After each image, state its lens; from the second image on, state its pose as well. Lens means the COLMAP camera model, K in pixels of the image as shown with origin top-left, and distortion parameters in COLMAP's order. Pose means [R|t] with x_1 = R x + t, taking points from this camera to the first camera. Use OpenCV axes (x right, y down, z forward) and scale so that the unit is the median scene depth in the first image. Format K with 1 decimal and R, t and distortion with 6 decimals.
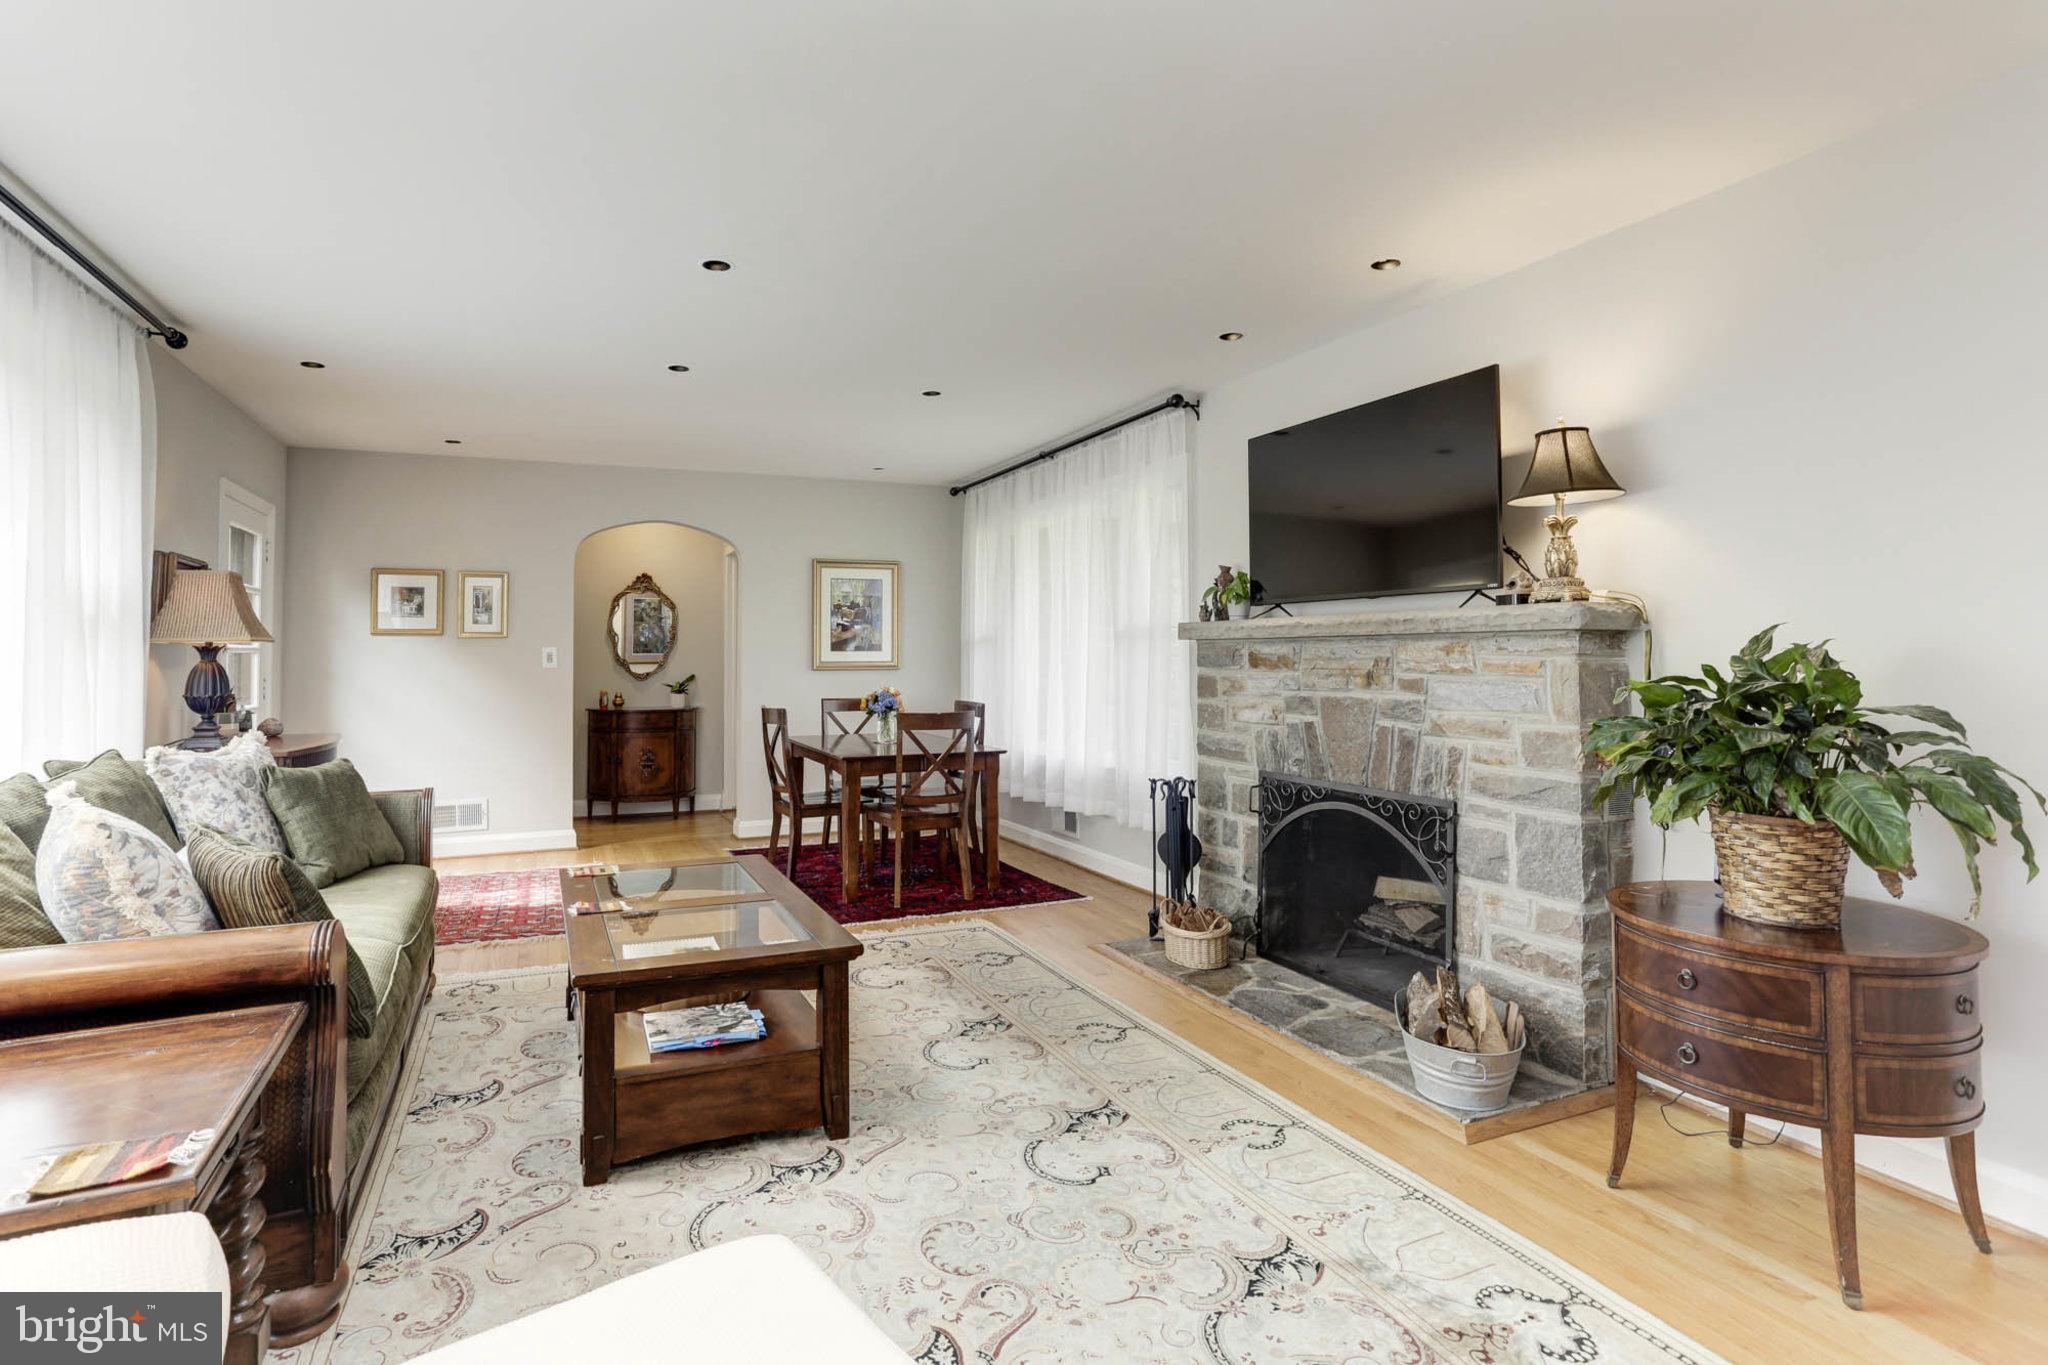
lens RADIAL K [[1008.0, 0, 990.8], [0, 1008.0, 630.8], [0, 0, 1]] dist [-0.033954, 0.017131]
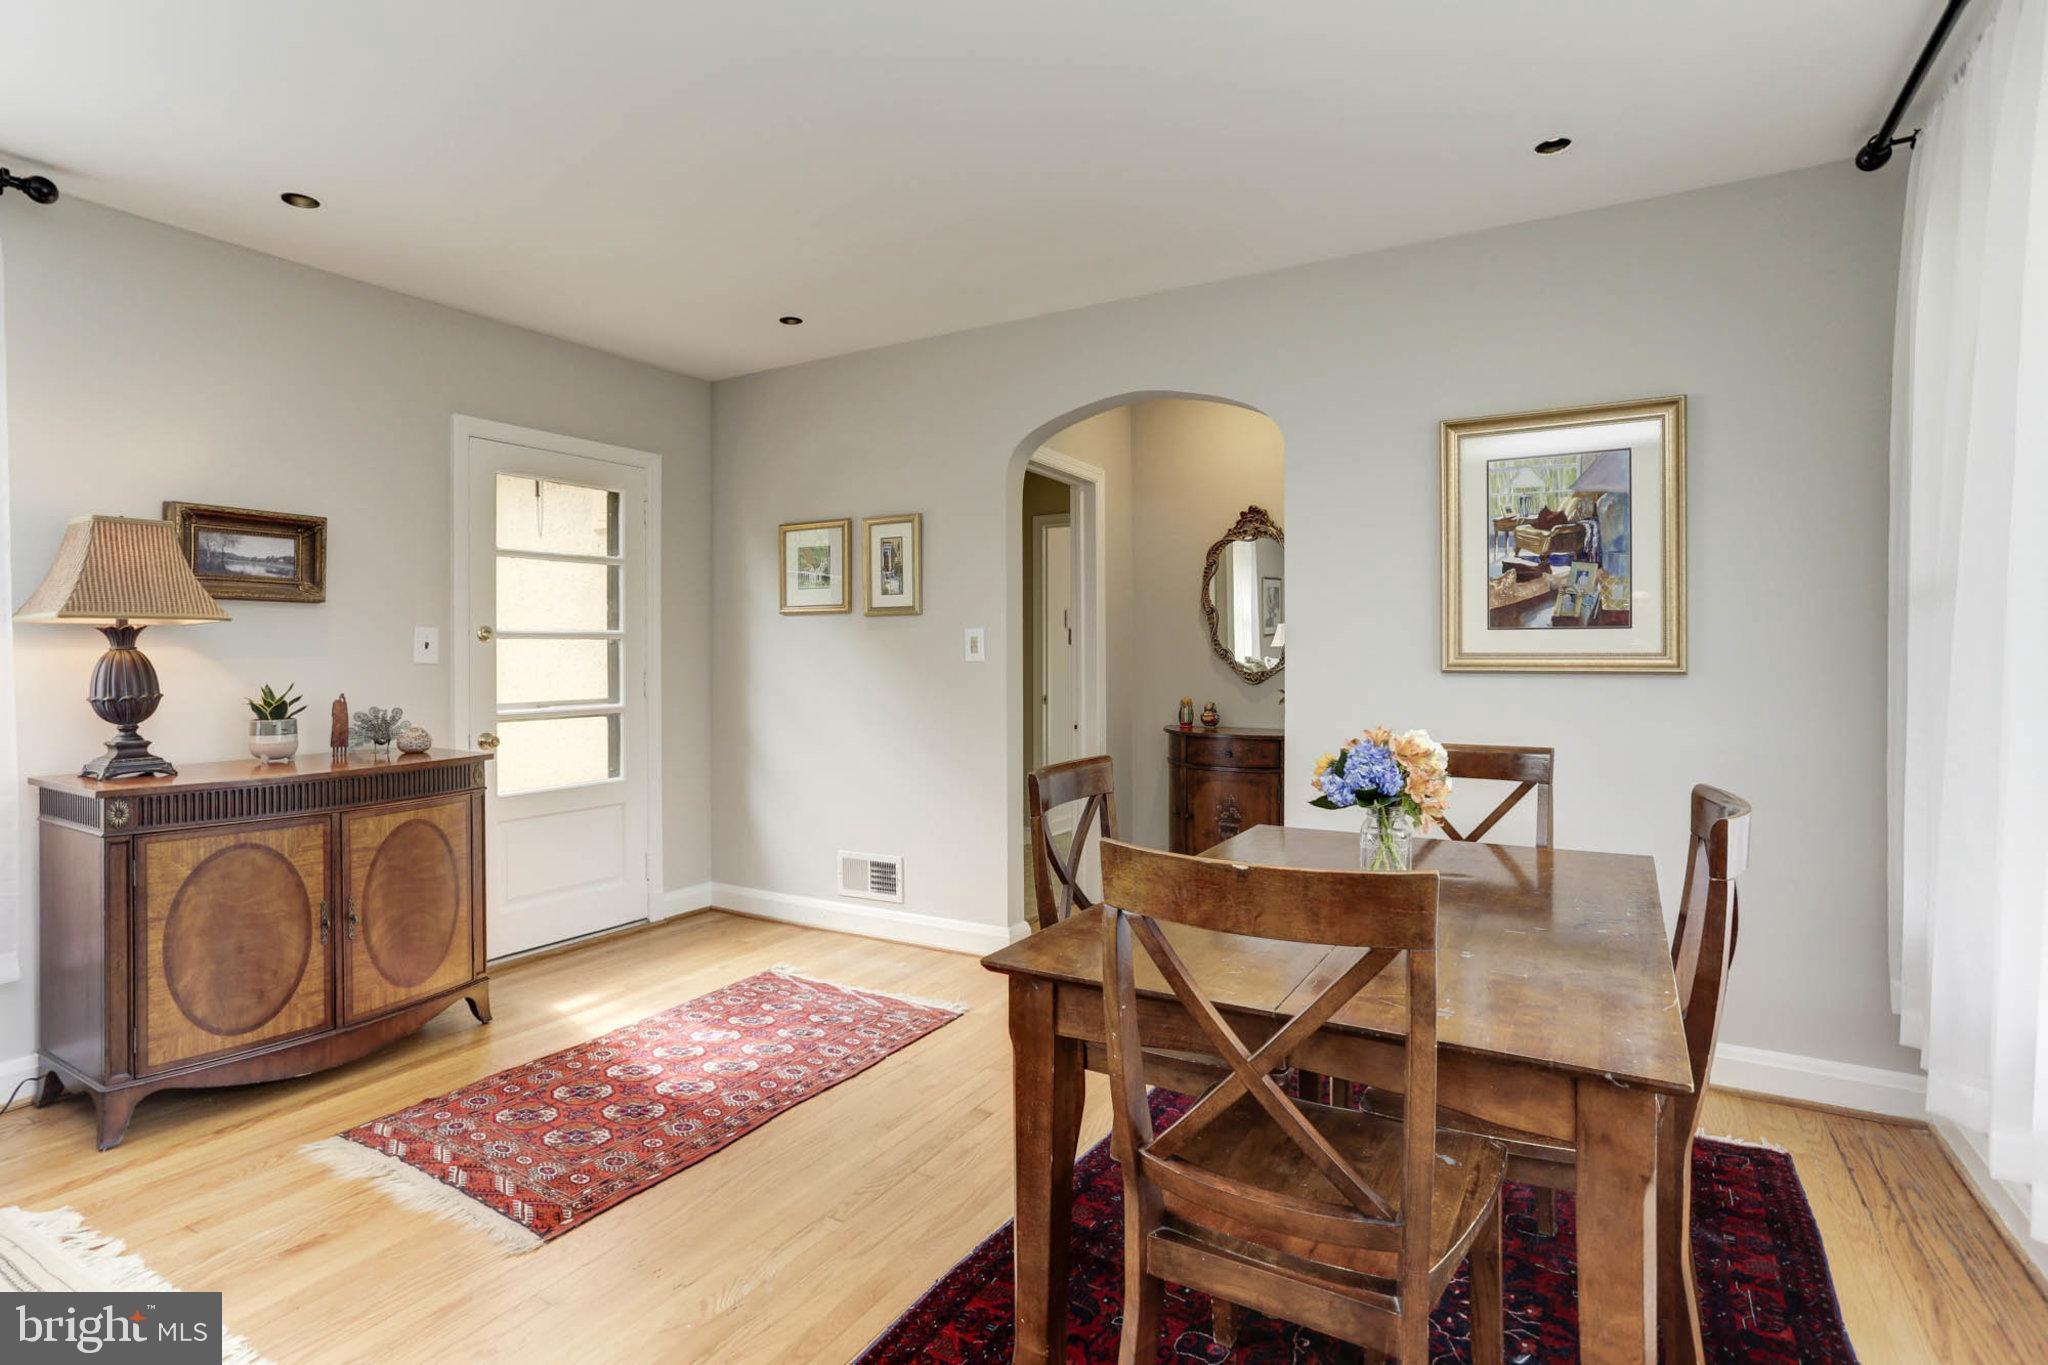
lens RADIAL K [[994.5, 0, 1024.0], [0, 994.5, 682.5], [0, 0, 1]] dist [-0.066784, 0.039425]
pose [[0.572570, 0.027917, -0.819381, 0.045306], [0.021393, 0.998571, 0.048971, 0.011229], [0.819577, -0.045569, 0.571154, 0.367843]]
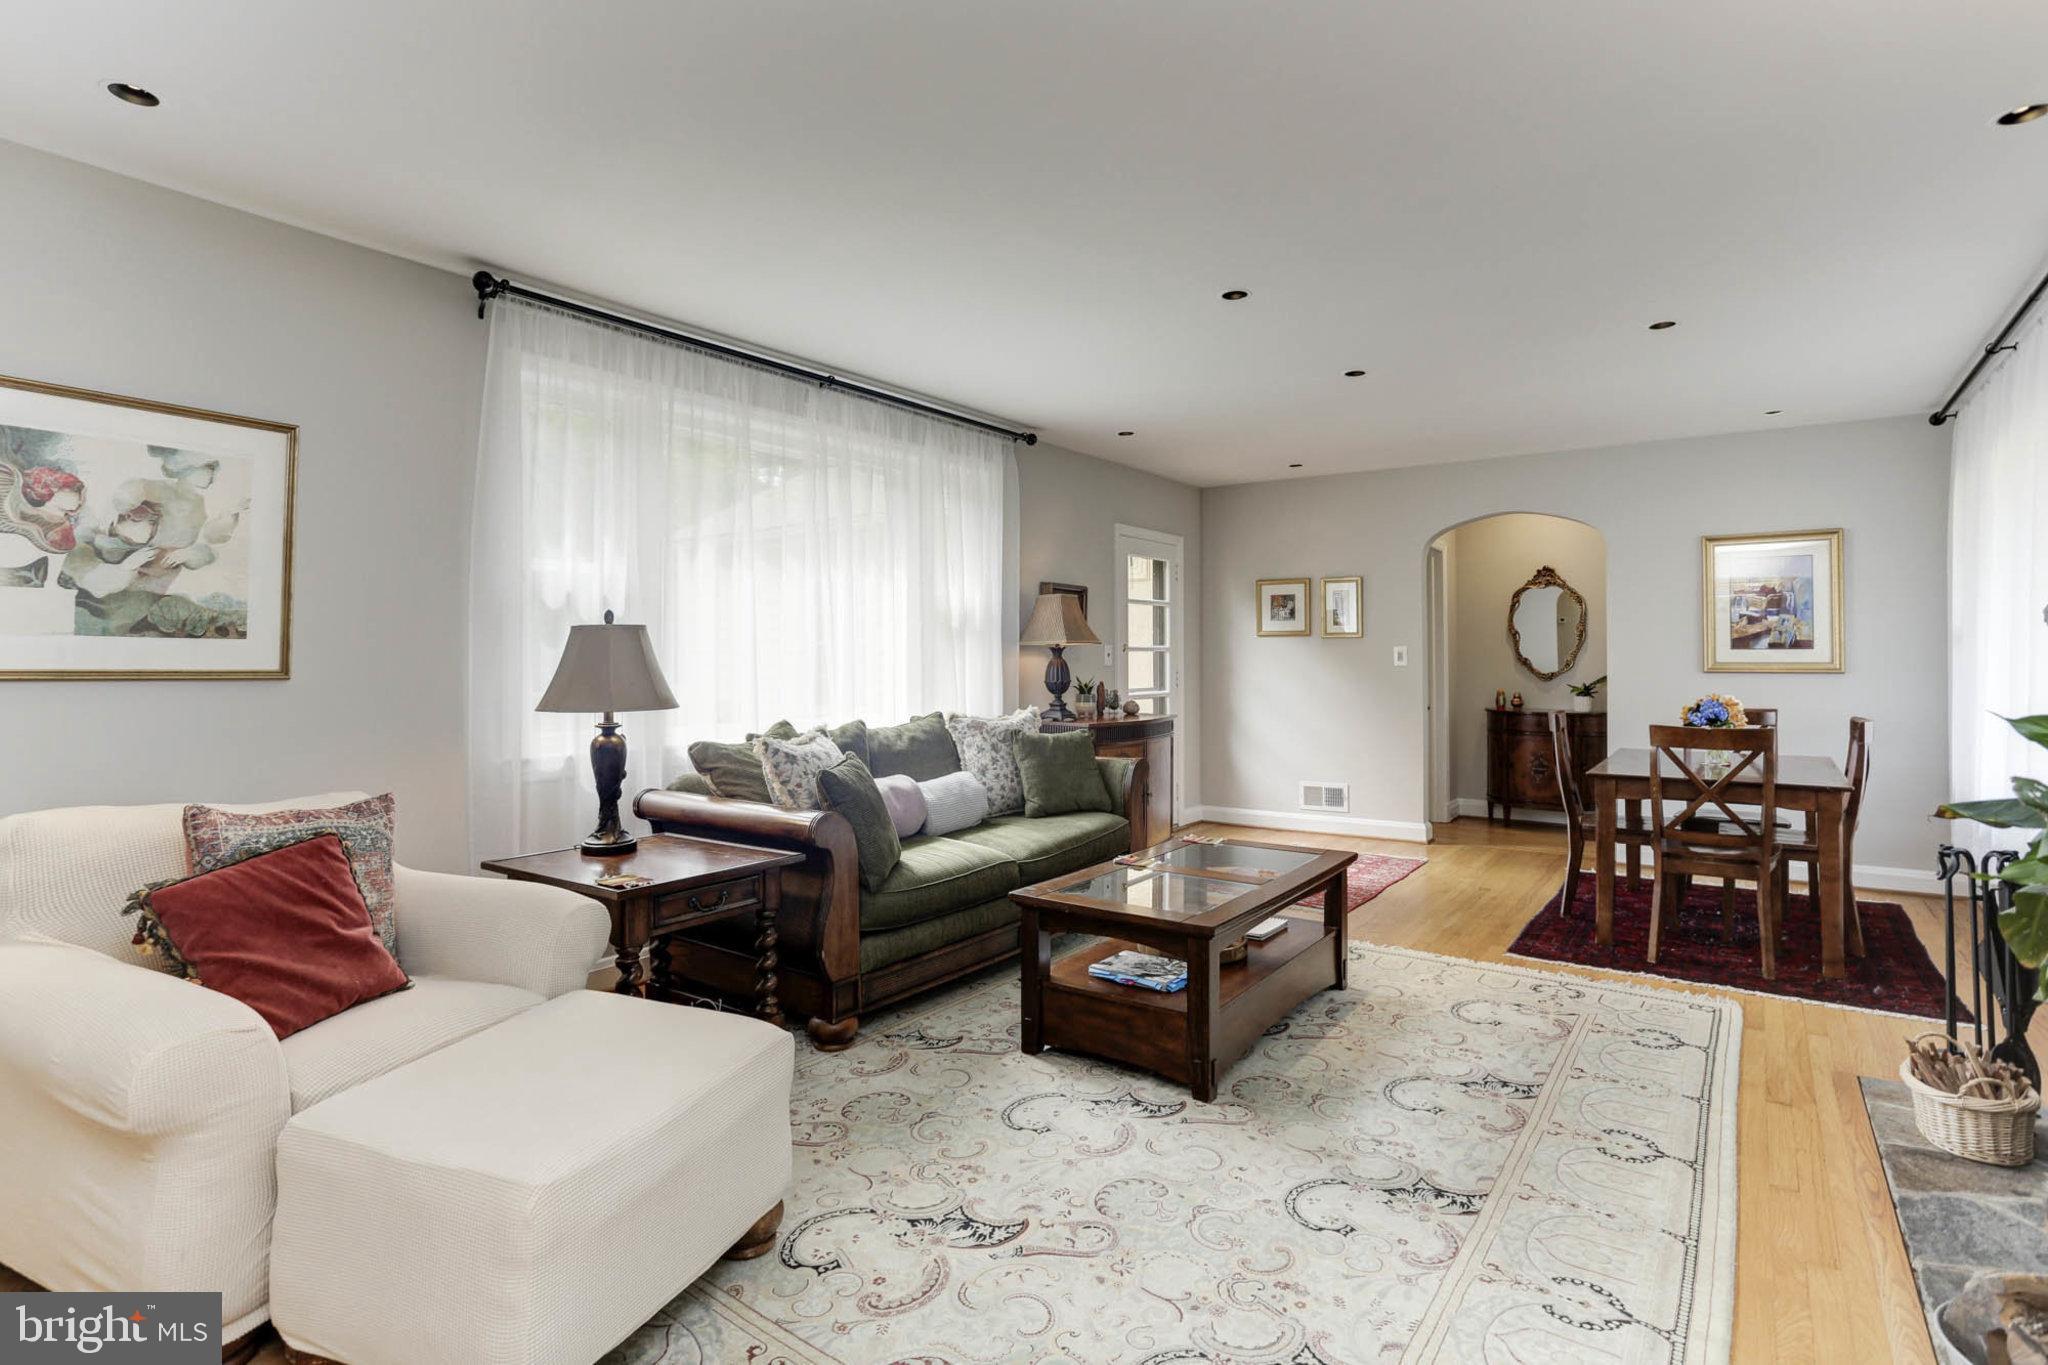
lens RADIAL K [[1040.0, 0, 1019.6], [0, 1040.0, 665.1], [0, 0, 1]] dist [-0.056453, 0.025709]
pose [[0.507243, 0.011801, -0.861722, 0.156547], [0.019673, 0.999487, 0.025268, 0.000679], [0.861579, -0.029770, 0.506750, 0.061788]]
